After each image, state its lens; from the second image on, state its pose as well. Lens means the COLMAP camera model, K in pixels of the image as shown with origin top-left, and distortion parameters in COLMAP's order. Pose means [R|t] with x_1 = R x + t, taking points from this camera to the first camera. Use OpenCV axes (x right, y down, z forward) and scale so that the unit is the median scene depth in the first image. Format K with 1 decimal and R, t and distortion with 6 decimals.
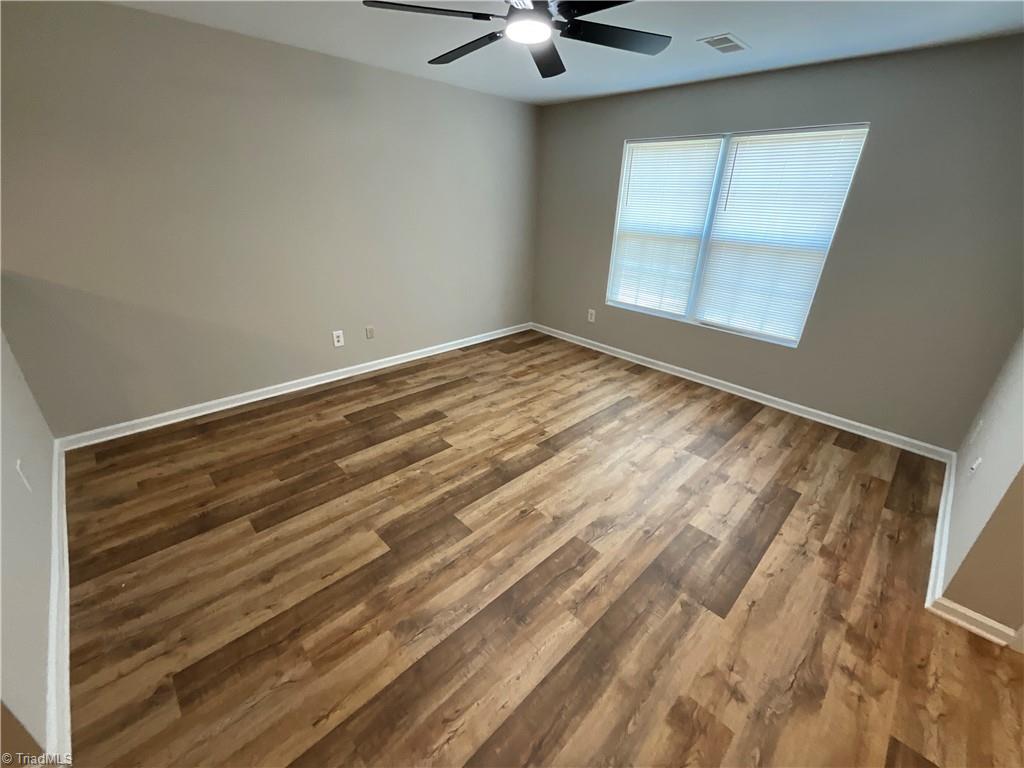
lens RADIAL K [[418.4, 0, 512.2], [0, 418.4, 385.5], [0, 0, 1]] dist [-0.000412, 0.000040]
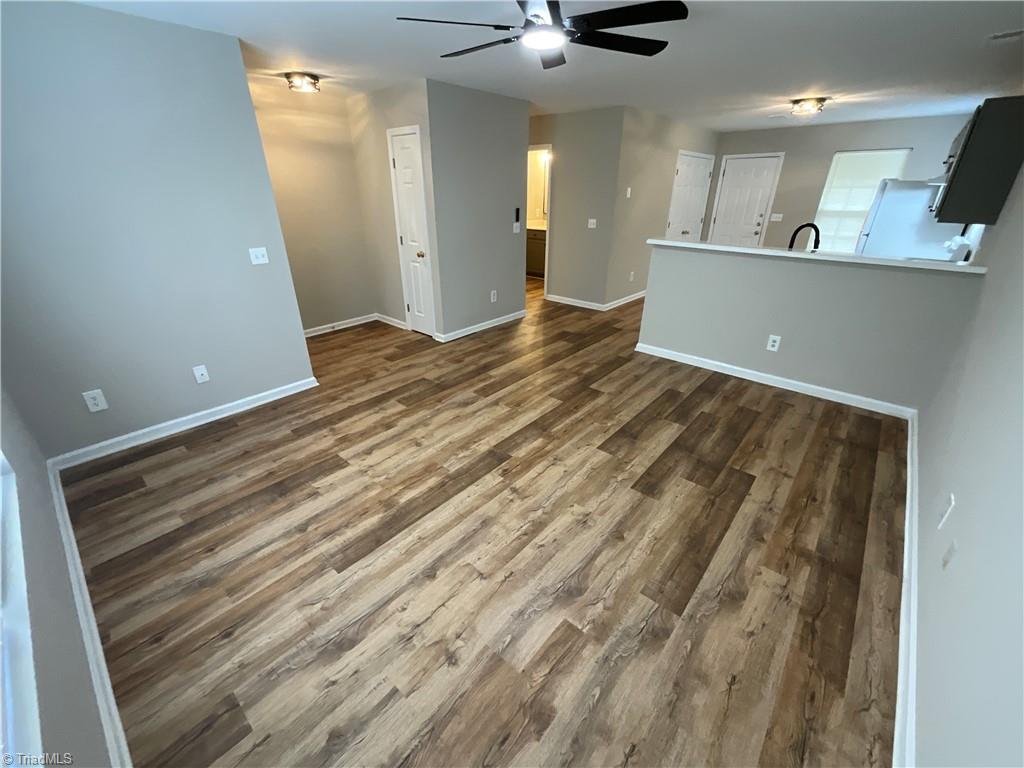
lens RADIAL K [[418.4, 0, 512.2], [0, 418.4, 385.5], [0, 0, 1]] dist [-0.000412, 0.000040]
pose [[-0.996147, 0.006802, -0.087435, 0.134891], [-0.062269, 0.647199, 0.759774, -0.657300], [0.061755, 0.762291, -0.644282, 1.447706]]
